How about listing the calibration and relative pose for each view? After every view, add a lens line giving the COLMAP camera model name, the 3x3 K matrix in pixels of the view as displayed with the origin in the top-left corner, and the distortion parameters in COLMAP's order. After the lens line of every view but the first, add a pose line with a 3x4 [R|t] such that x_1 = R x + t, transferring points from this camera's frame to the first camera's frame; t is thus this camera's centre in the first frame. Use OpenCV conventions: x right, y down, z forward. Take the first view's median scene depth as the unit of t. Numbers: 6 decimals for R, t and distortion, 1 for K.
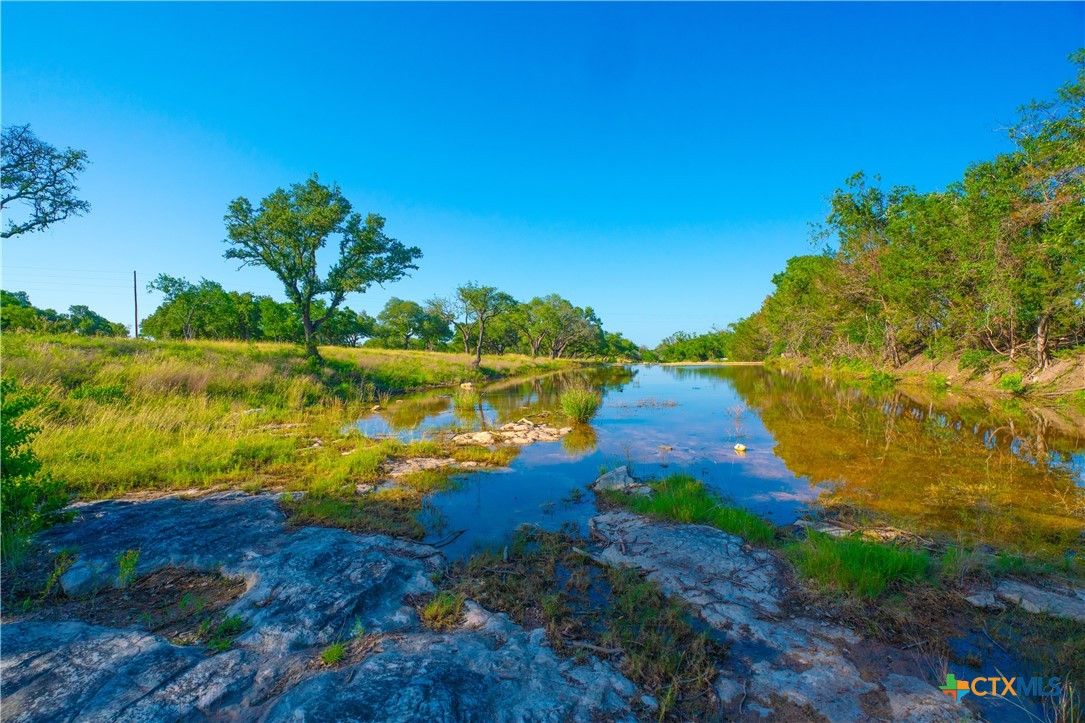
lens RADIAL K [[522.8, 0, 540.8], [0, 522.8, 359.5], [0, 0, 1]] dist [-0.000051, -0.000360]
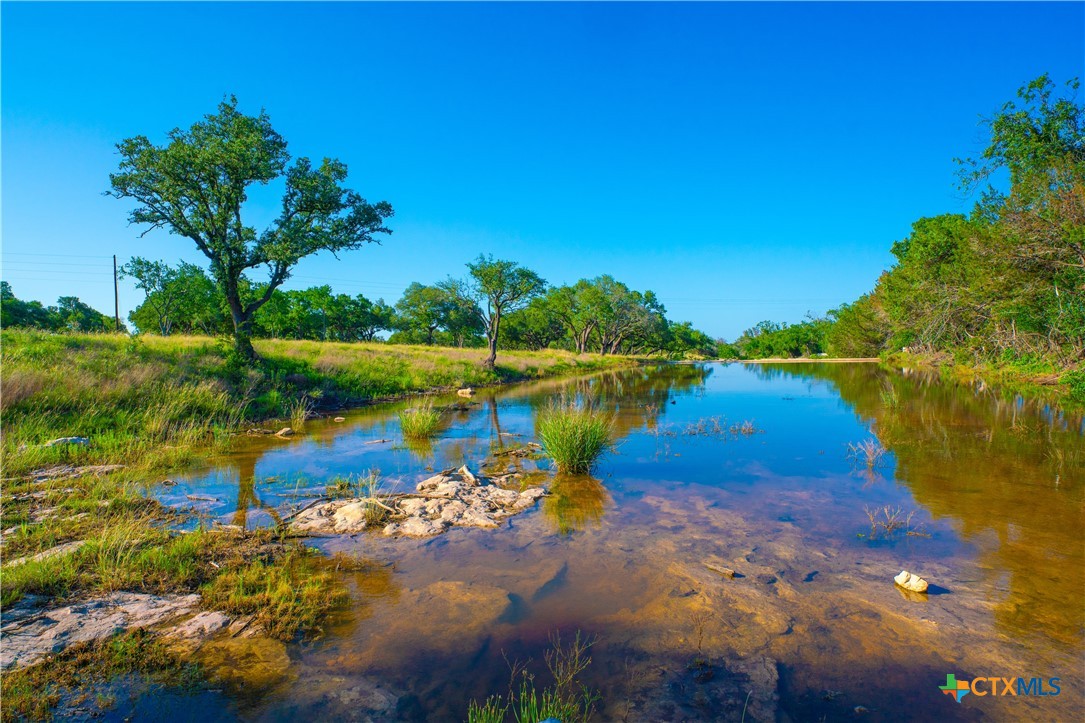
lens RADIAL K [[581.2, 0, 543.0], [0, 581.2, 362.3], [0, 0, 1]] dist [-0.001547, 0.005058]
pose [[0.994256, -0.001728, -0.107014, 0.033136], [0.002993, 0.999928, 0.011661, -0.001087], [0.106986, -0.011915, 0.994189, 0.117225]]
